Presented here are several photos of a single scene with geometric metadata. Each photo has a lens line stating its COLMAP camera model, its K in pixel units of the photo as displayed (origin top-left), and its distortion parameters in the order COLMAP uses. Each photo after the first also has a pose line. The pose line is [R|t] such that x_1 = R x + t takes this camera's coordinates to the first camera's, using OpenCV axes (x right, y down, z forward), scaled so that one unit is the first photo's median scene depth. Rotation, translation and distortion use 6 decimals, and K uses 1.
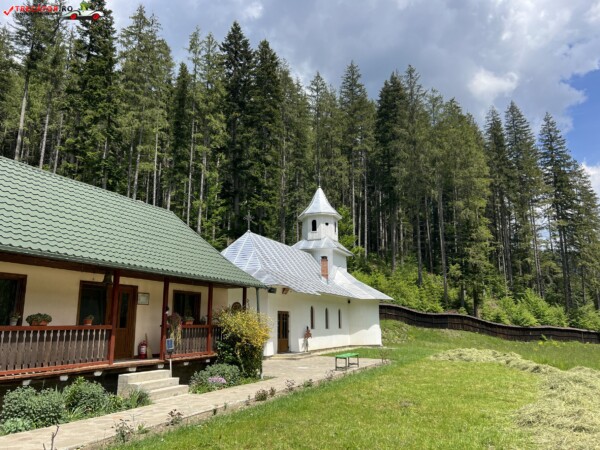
lens RADIAL K [[452.9, 0, 300.0], [0, 452.9, 225.0], [0, 0, 1]] dist [0.072295, -0.099952]
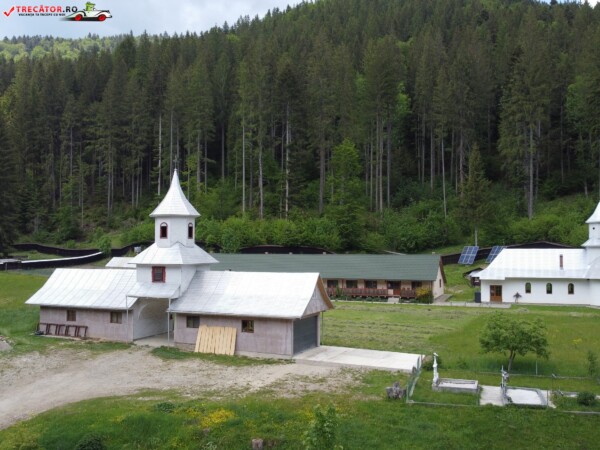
lens RADIAL K [[608.9, 0, 300.0], [0, 608.9, 225.0], [0, 0, 1]] dist [-0.004494, -0.006701]
pose [[0.057216, -0.030659, -0.997891, 1.421748], [0.215454, 0.976355, -0.017643, -0.132950], [0.974836, -0.213990, 0.062469, -0.075927]]
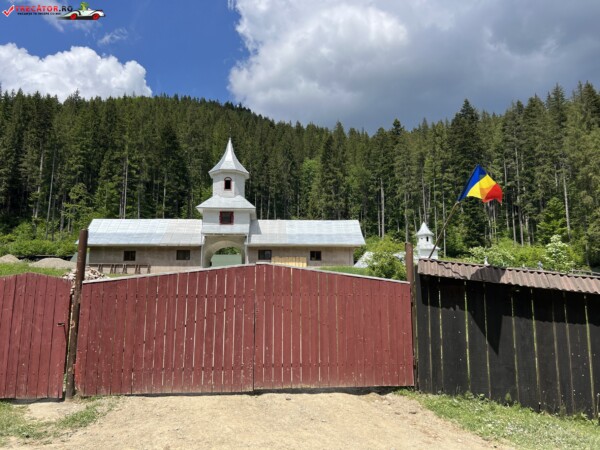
lens RADIAL K [[452.9, 0, 300.0], [0, 452.9, 225.0], [0, 0, 1]] dist [0.072295, -0.099952]
pose [[0.495681, -0.146763, -0.856015, 1.243694], [0.190918, 0.979923, -0.057455, -0.040008], [0.847261, -0.134949, 0.513749, -0.539642]]
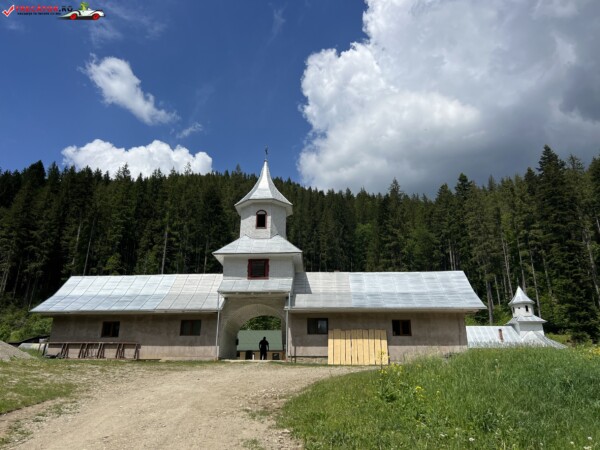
lens RADIAL K [[452.9, 0, 300.0], [0, 452.9, 225.0], [0, 0, 1]] dist [0.072295, -0.099952]
pose [[0.395190, -0.300677, -0.867996, 0.988286], [0.196457, 0.950715, -0.239886, -0.035968], [0.897346, -0.075723, 0.434784, -0.418718]]
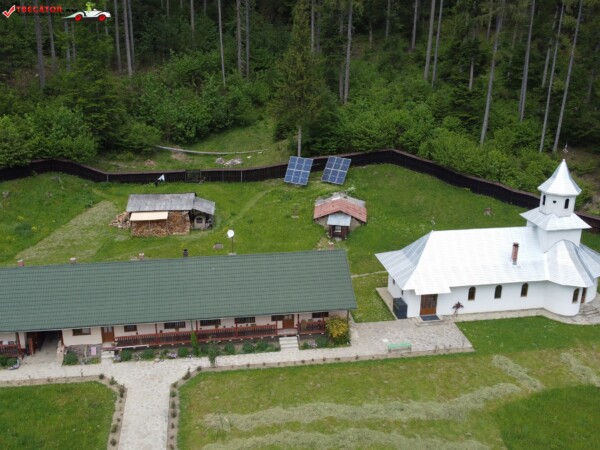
lens RADIAL K [[592.6, 0, 297.9], [0, 592.6, 237.1], [0, 0, 1]] dist [0.002556, -0.002549]
pose [[0.552679, 0.297299, -0.778562, 0.581481], [0.170396, 0.874160, 0.454763, -0.464947], [0.815789, -0.384001, 0.432471, -0.106334]]
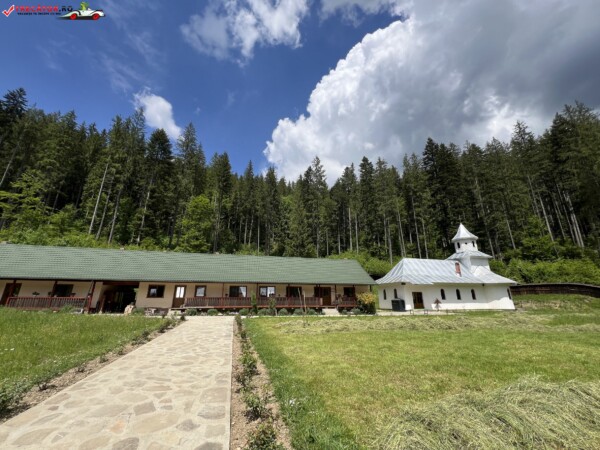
lens RADIAL K [[240.1, 0, 300.0], [0, 240.1, 225.0], [0, 0, 1]] dist [0.000391, 0.000259]
pose [[0.634415, -0.223533, -0.739967, 0.257095], [0.163647, 0.974416, -0.154053, -0.024635], [0.755472, -0.023360, 0.654765, -0.120140]]
